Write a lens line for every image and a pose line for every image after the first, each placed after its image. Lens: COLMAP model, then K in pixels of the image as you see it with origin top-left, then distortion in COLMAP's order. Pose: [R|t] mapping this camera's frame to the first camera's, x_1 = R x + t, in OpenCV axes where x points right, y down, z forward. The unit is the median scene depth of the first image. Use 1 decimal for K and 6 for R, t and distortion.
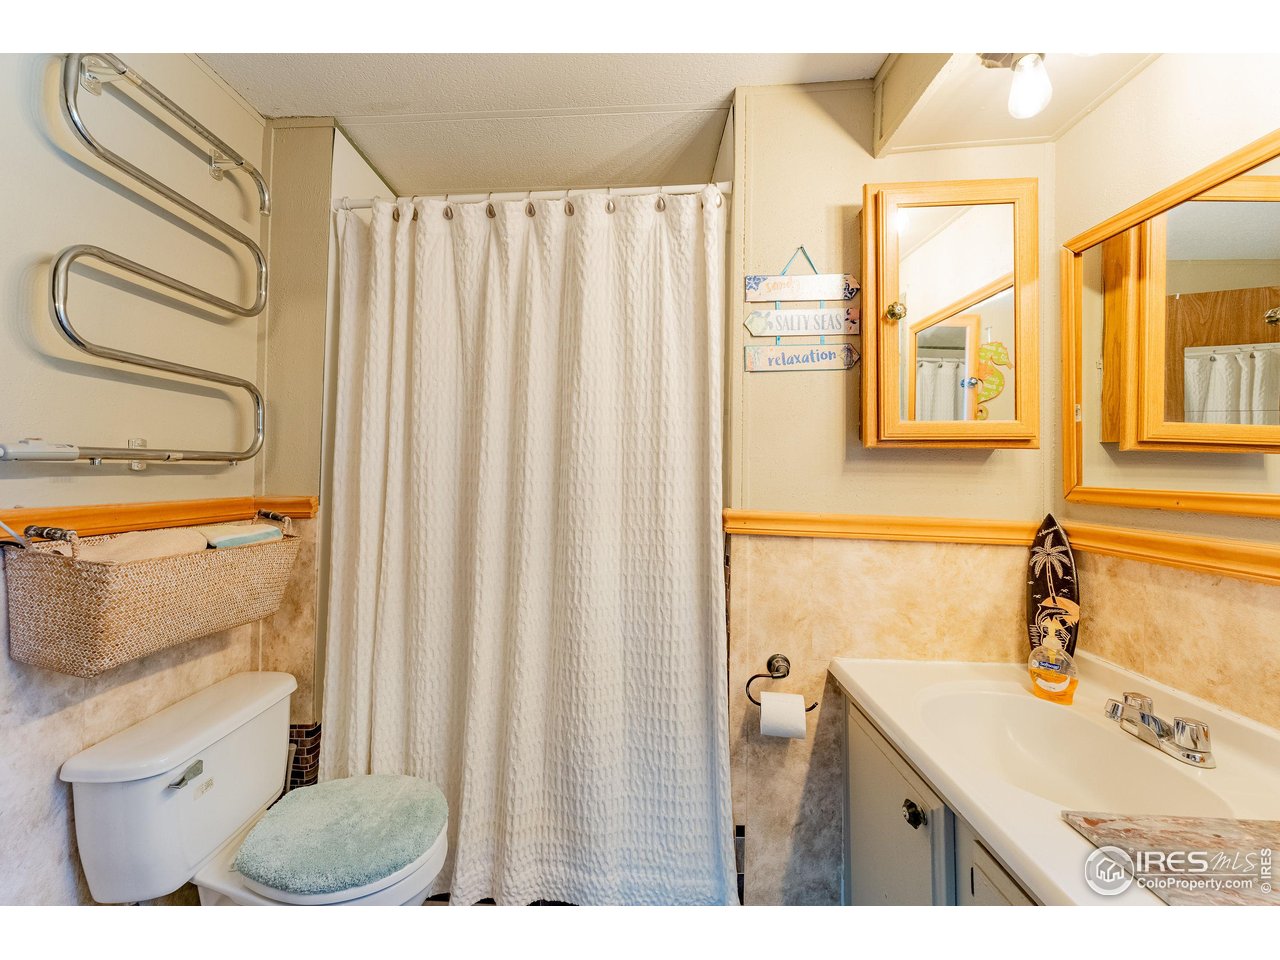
lens RADIAL K [[523.2, 0, 599.7], [0, 523.2, 455.3], [0, 0, 1]] dist [-0.002290, -0.000301]
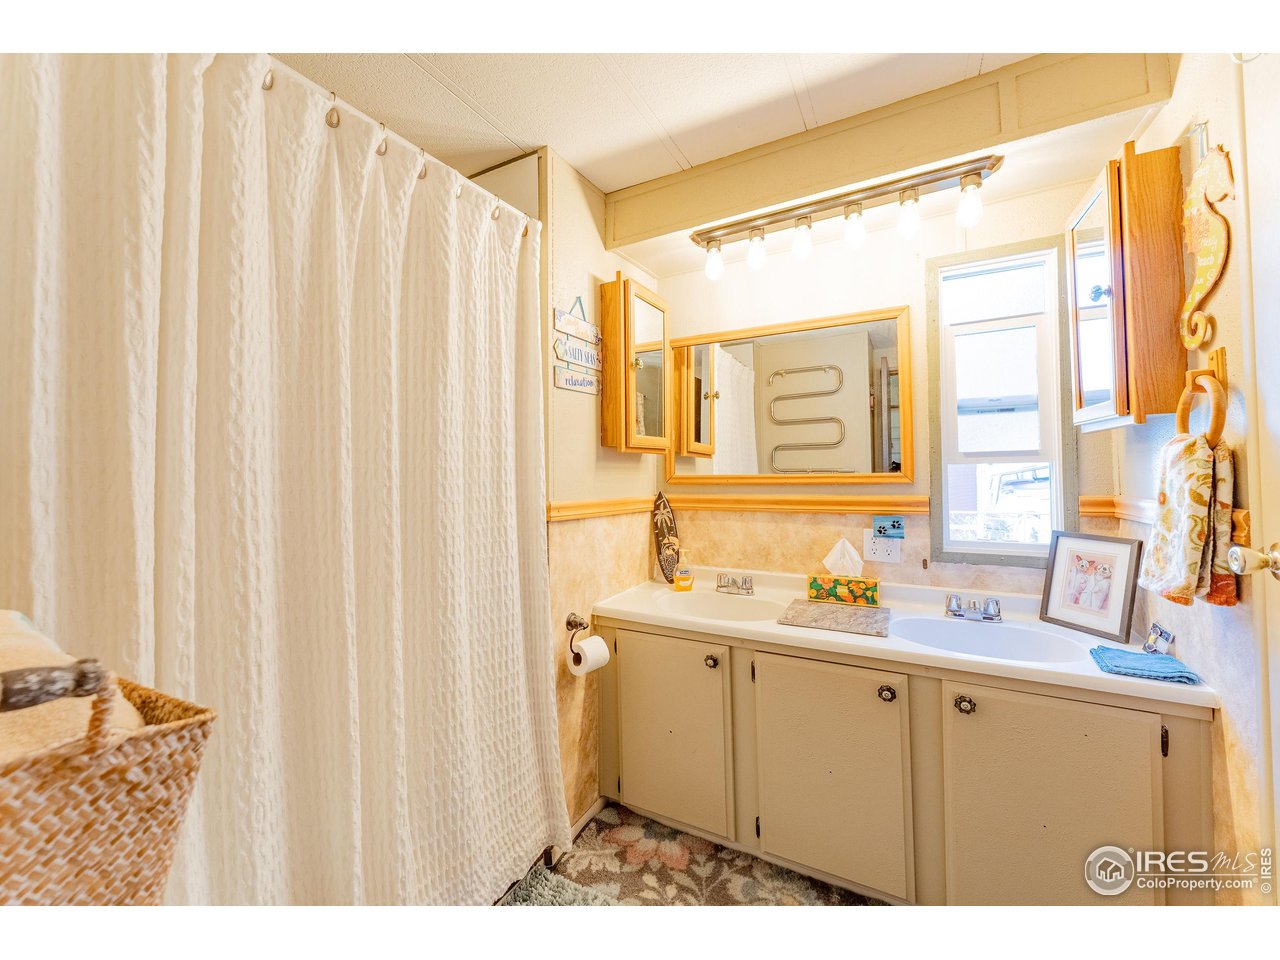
lens RADIAL K [[523.2, 0, 599.7], [0, 523.2, 455.3], [0, 0, 1]] dist [-0.002290, -0.000301]
pose [[0.441632, 0.012763, 0.897106, -0.767950], [-0.010243, 0.999905, -0.009183, 0.008553], [-0.897138, -0.005133, 0.441721, 0.377448]]
